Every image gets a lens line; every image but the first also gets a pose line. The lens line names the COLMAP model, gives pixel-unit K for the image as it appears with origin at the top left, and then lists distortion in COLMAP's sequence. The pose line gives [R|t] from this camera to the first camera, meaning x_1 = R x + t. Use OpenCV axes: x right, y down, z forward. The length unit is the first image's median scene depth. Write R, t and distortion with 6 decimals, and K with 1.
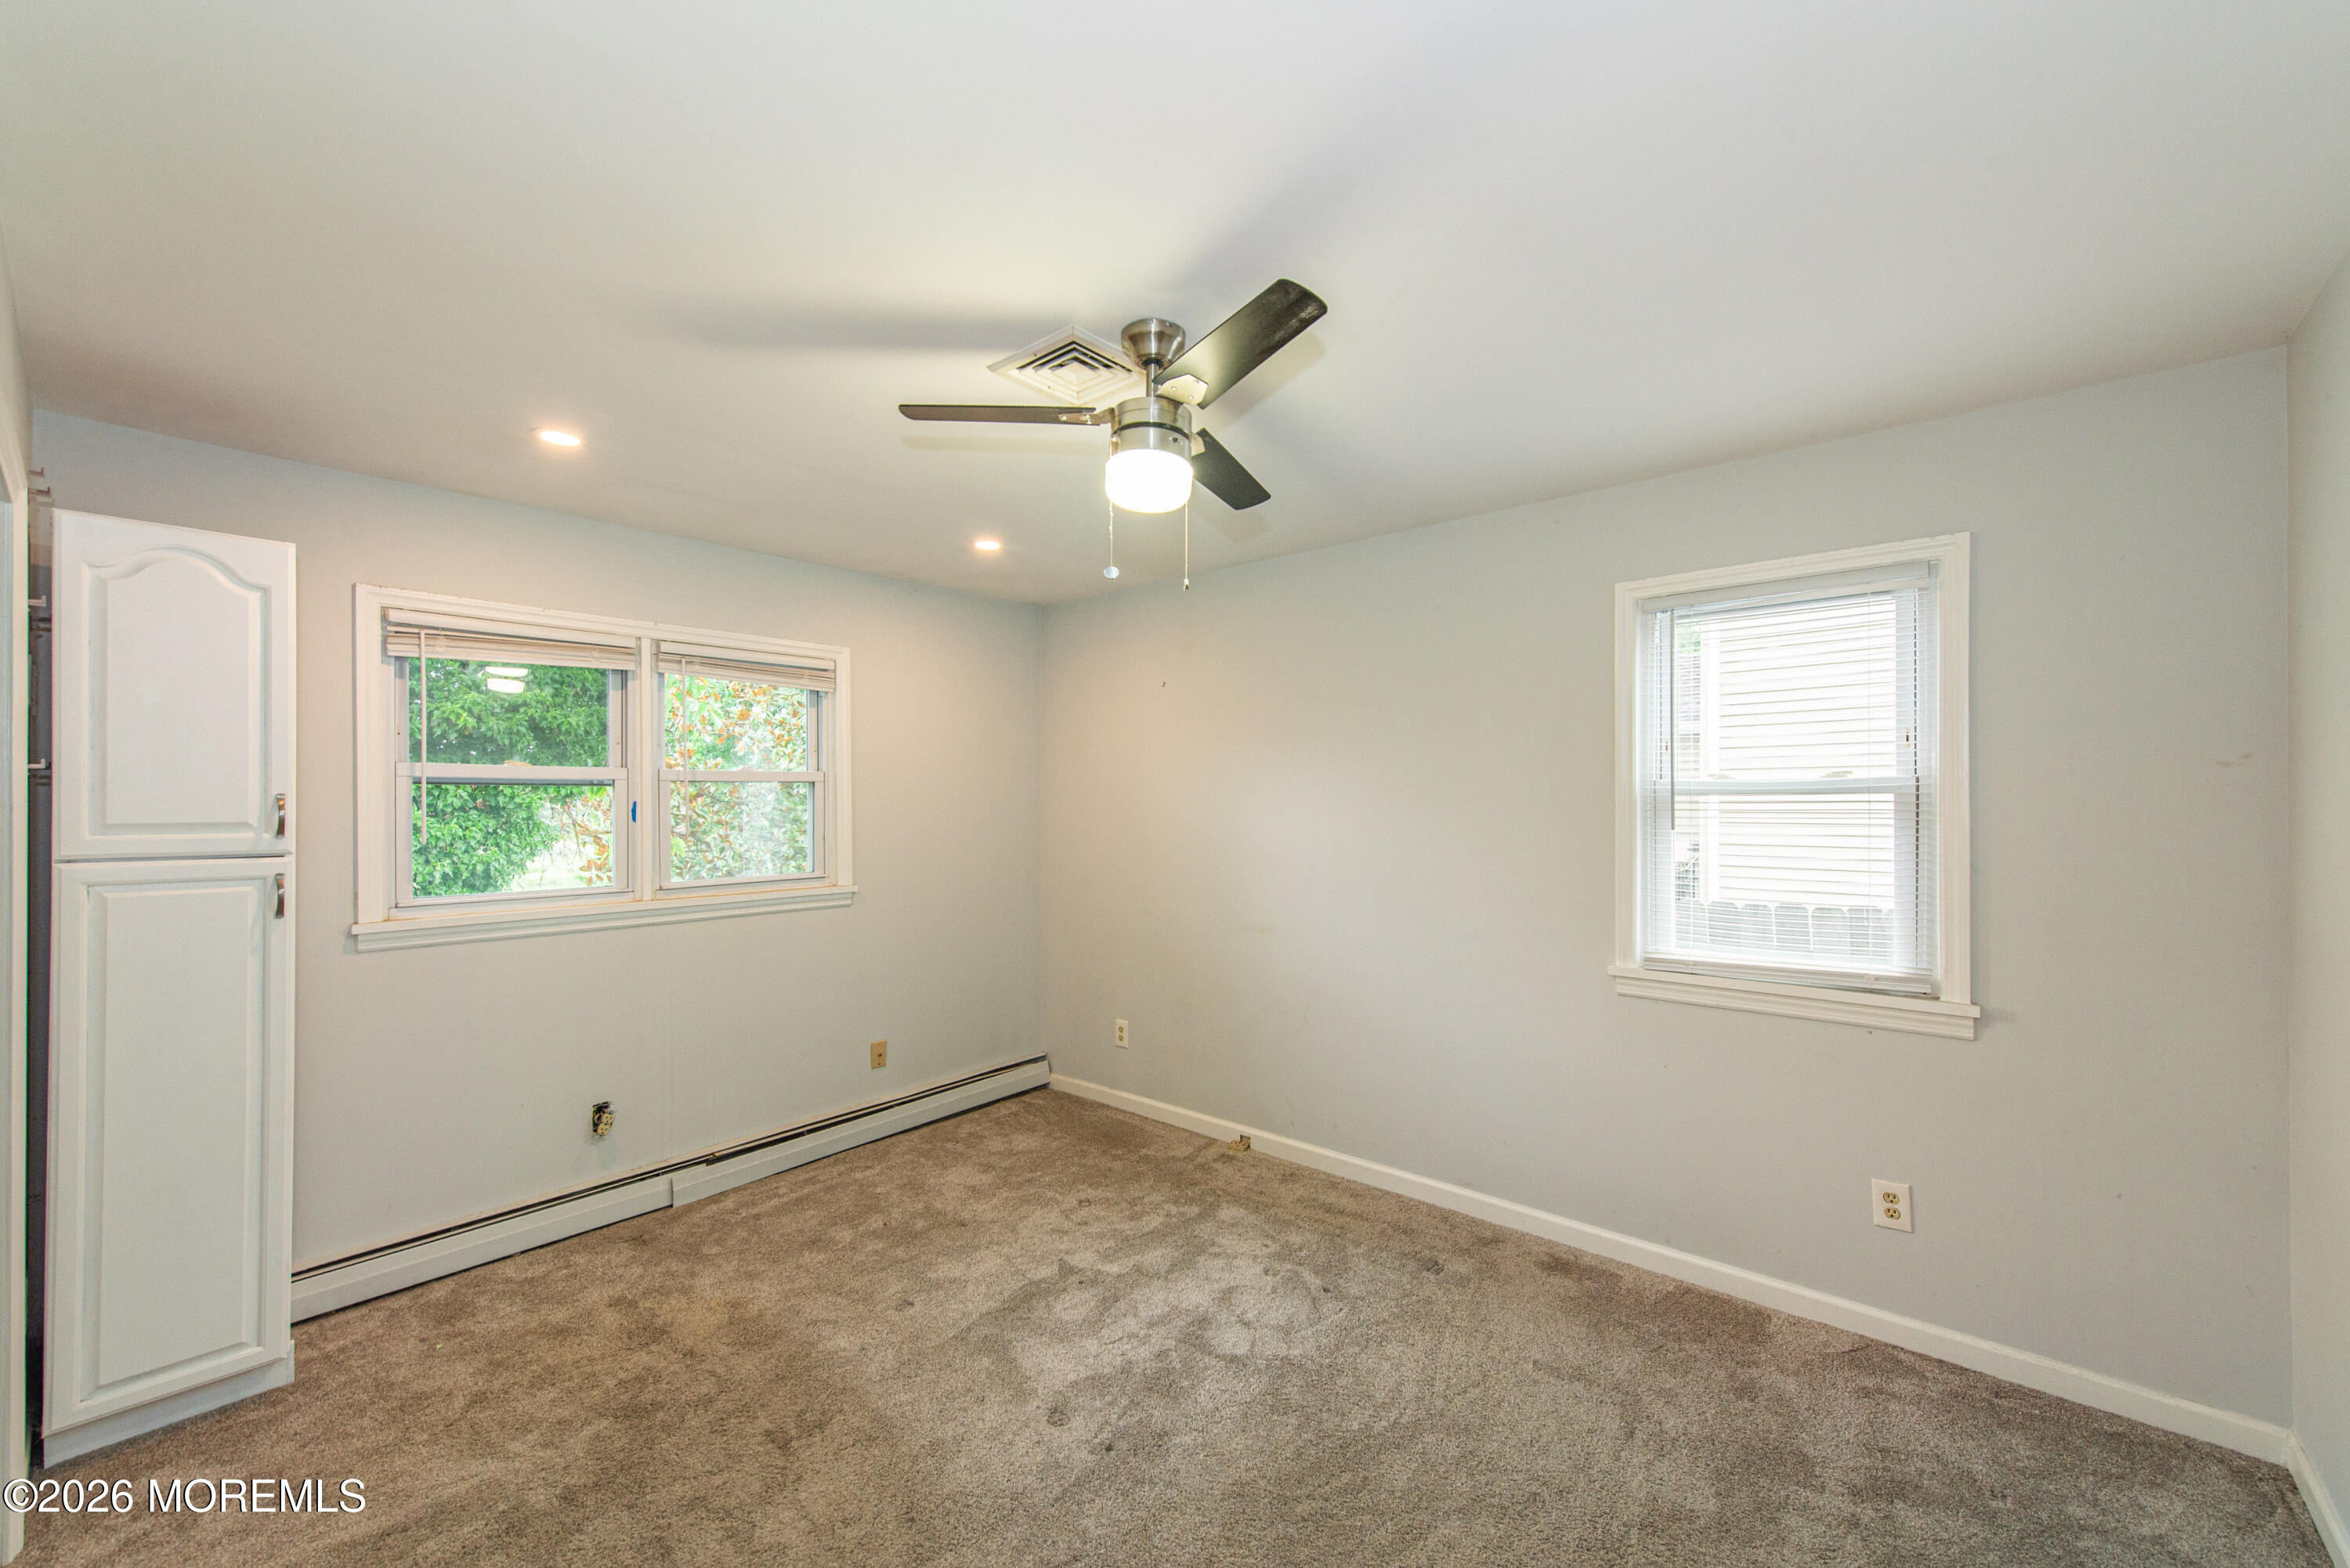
lens RADIAL K [[925.8, 0, 1163.4], [0, 925.8, 786.1], [0, 0, 1]] dist [0.009679, -0.002957]
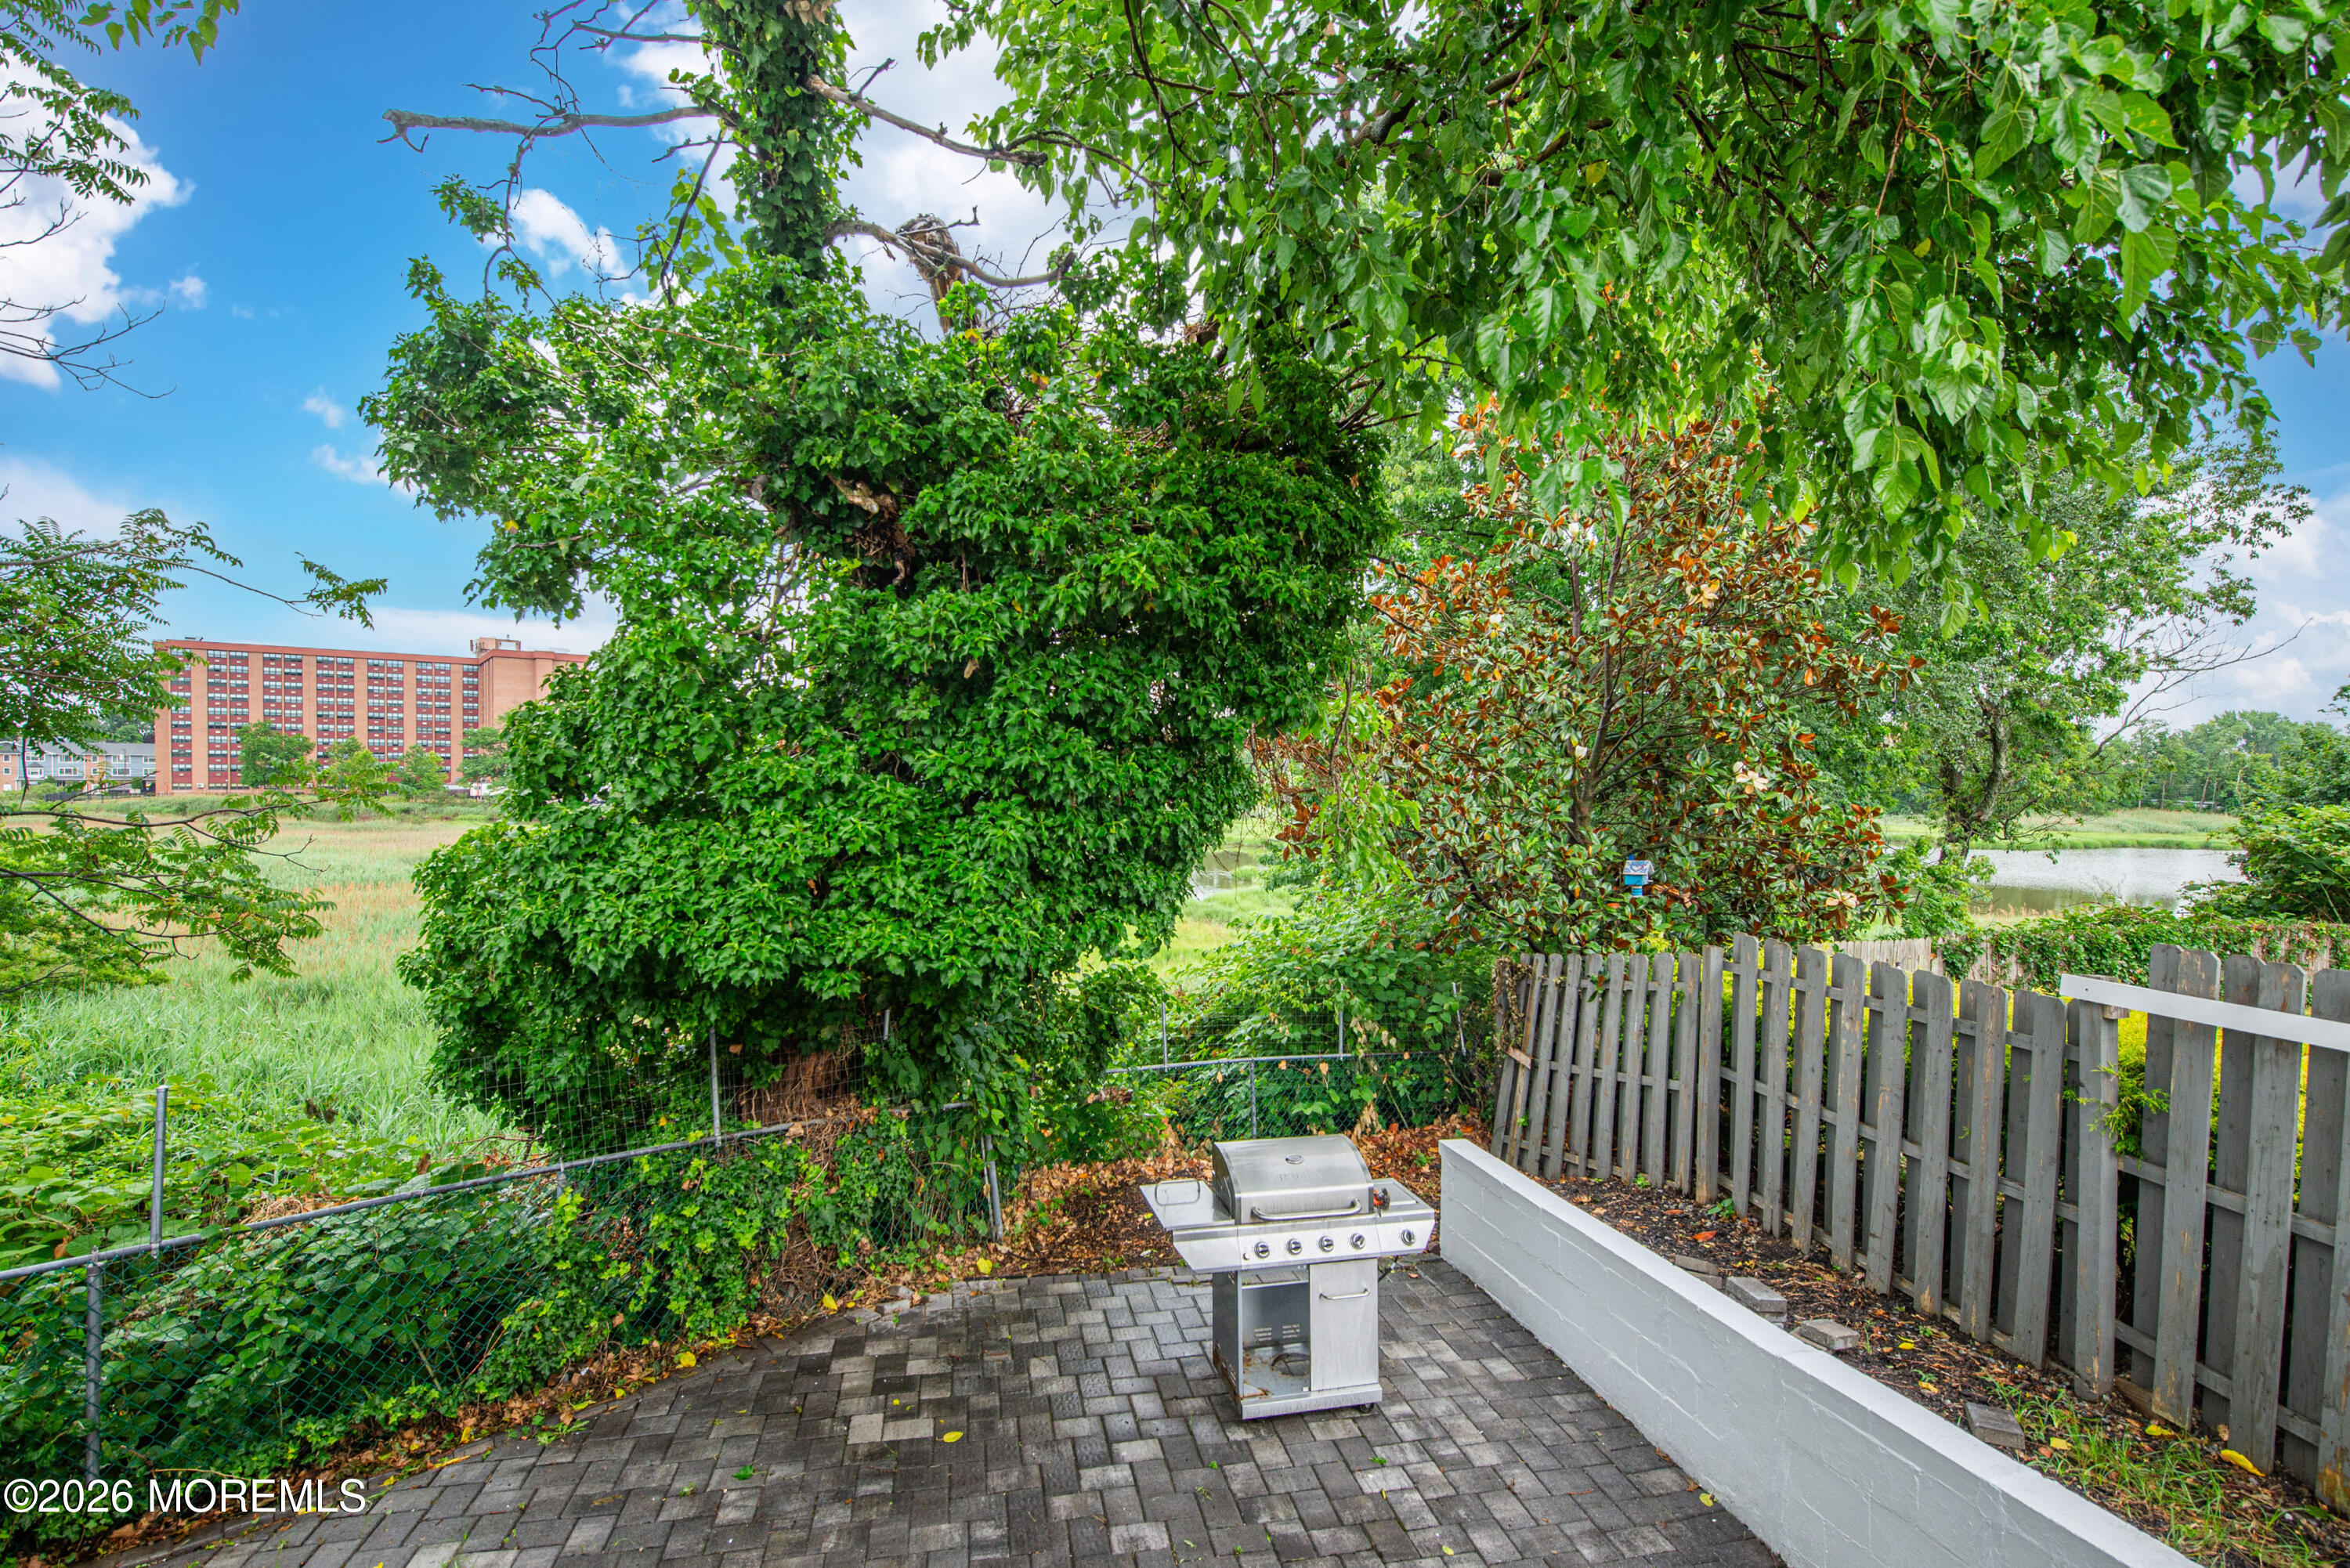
lens RADIAL K [[1036.6, 0, 1153.8], [0, 1036.6, 793.8], [0, 0, 1]] dist [0.000630, 0.000219]
pose [[0.791084, 0.028804, -0.611029, -0.598341], [-0.005551, 0.999188, 0.039915, 0.064211], [0.611683, -0.028184, 0.790601, 0.844426]]
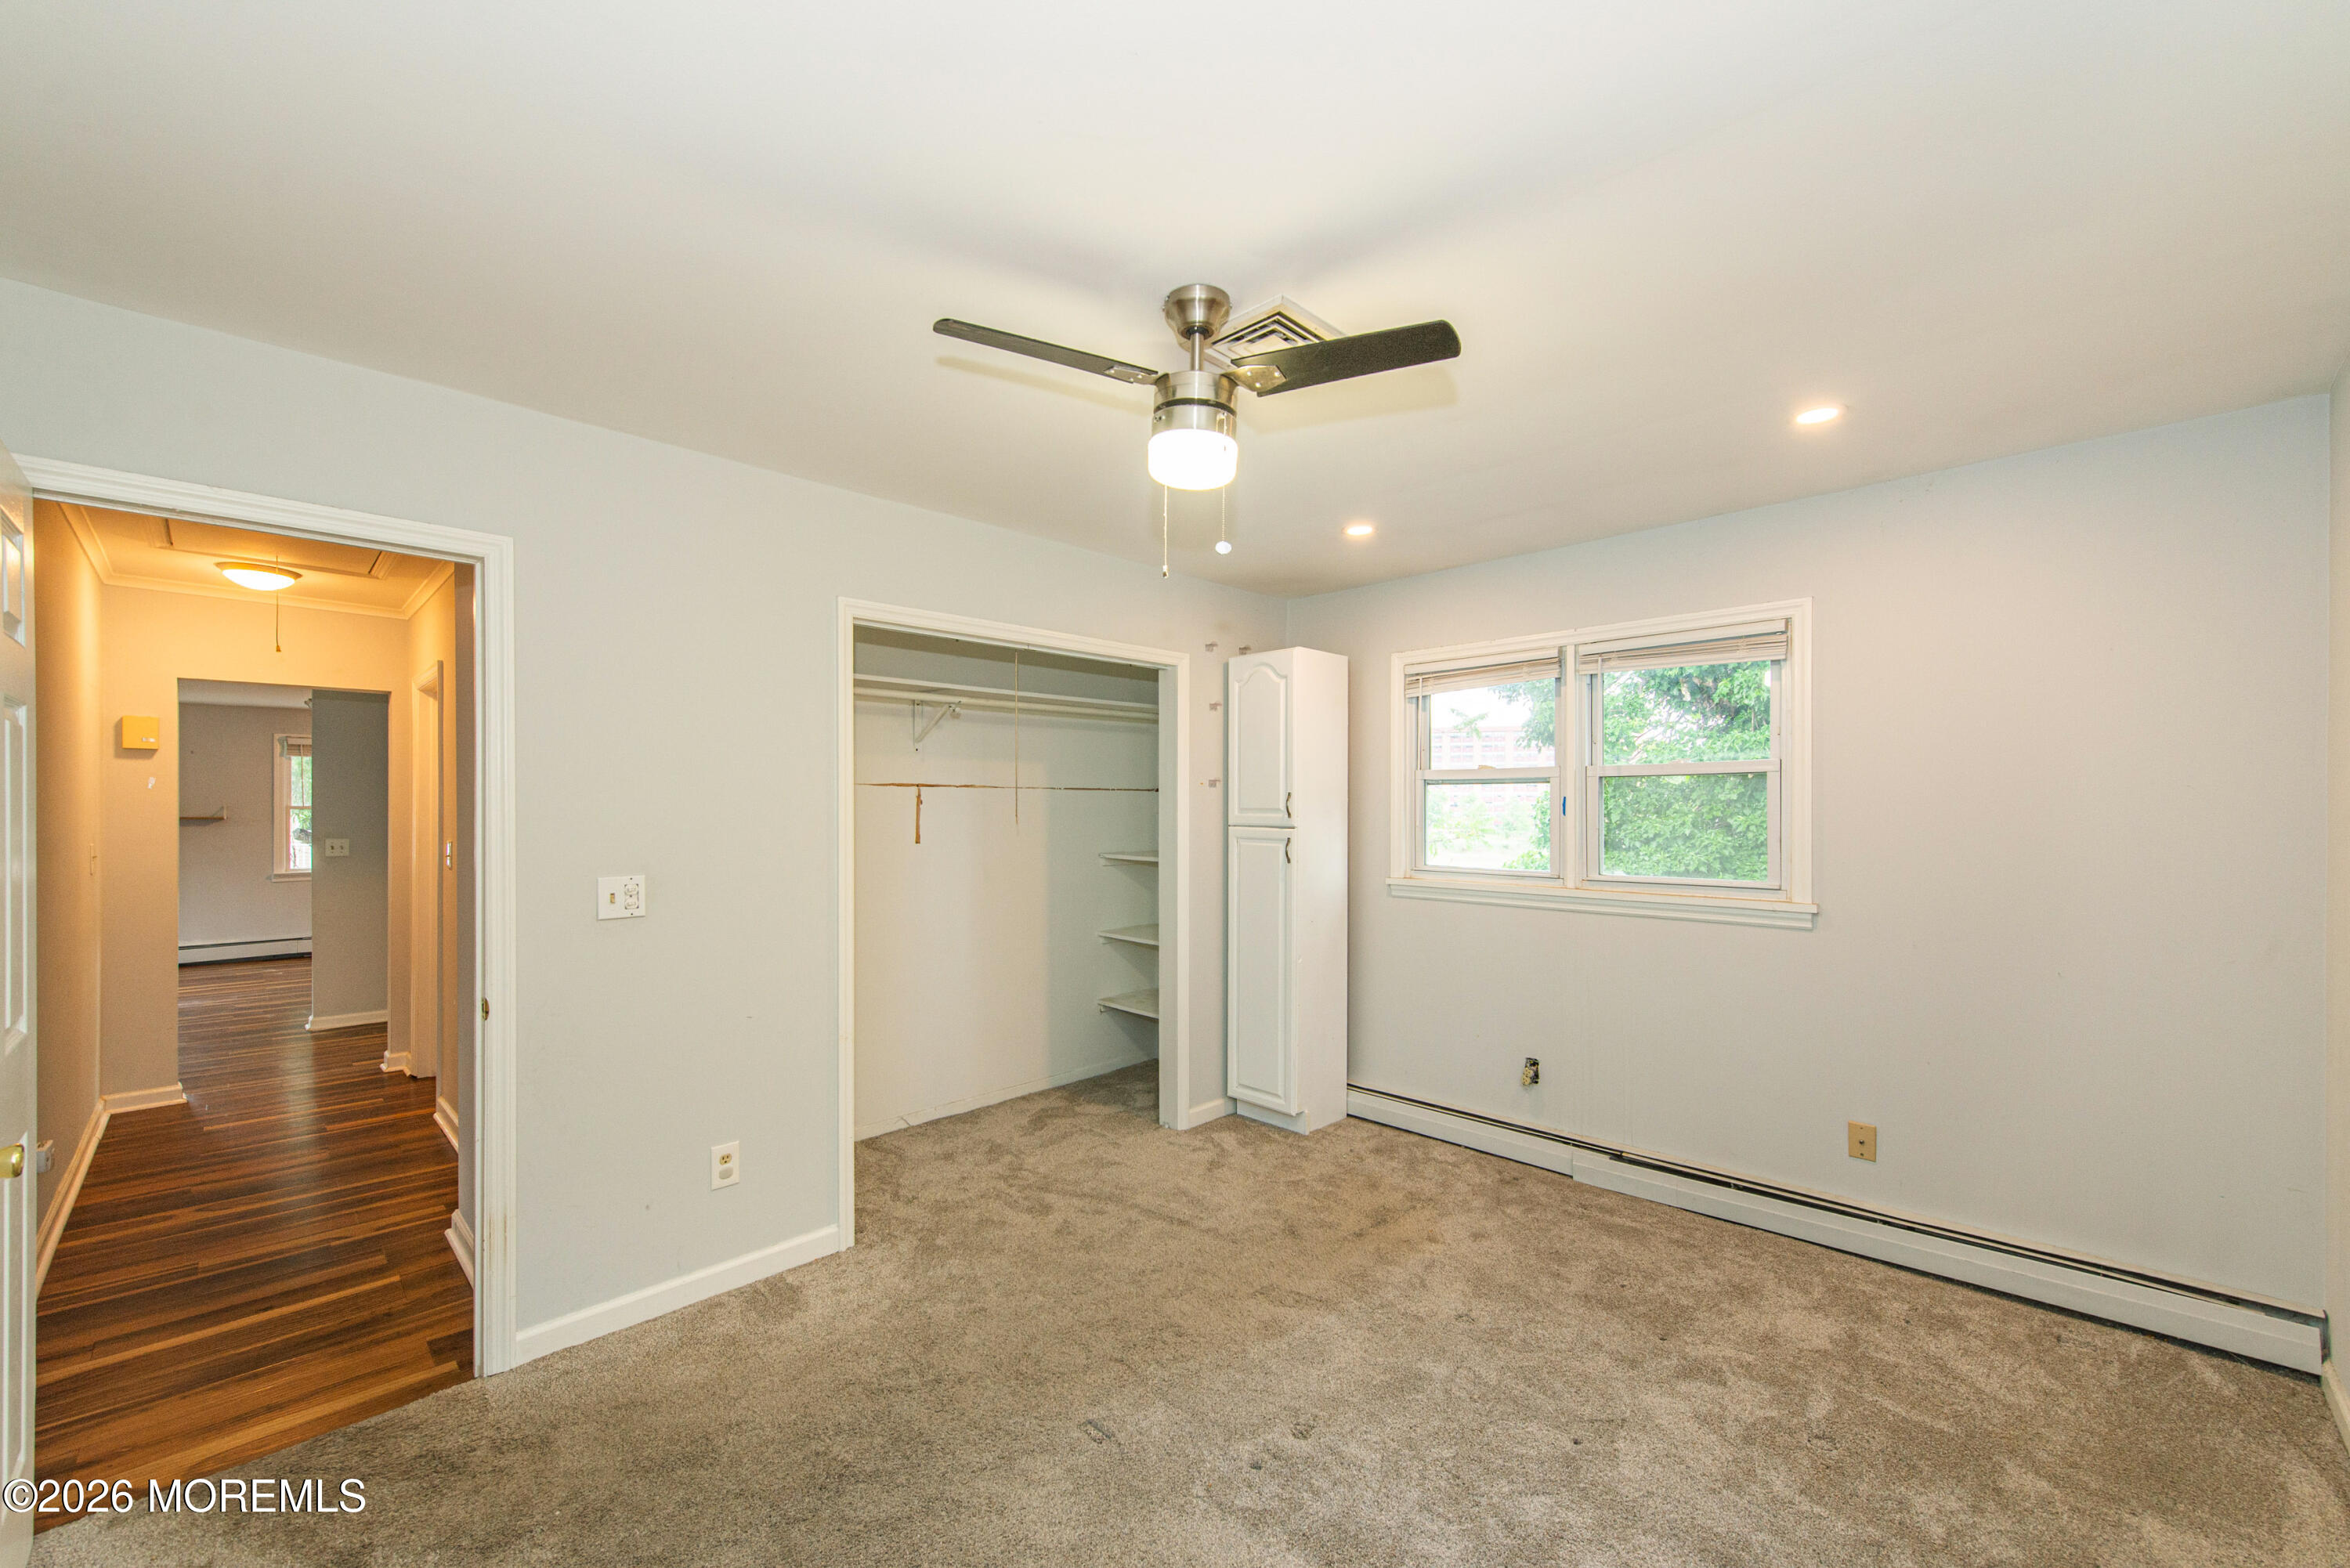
lens RADIAL K [[925.8, 0, 1165.5], [0, 925.8, 799.4], [0, 0, 1]] dist [0.009679, -0.002957]
pose [[-0.063853, -0.003807, -0.997952, 0.510629], [0.015974, 0.999861, -0.004837, 0.016344], [0.997831, -0.016251, -0.063783, 0.556473]]
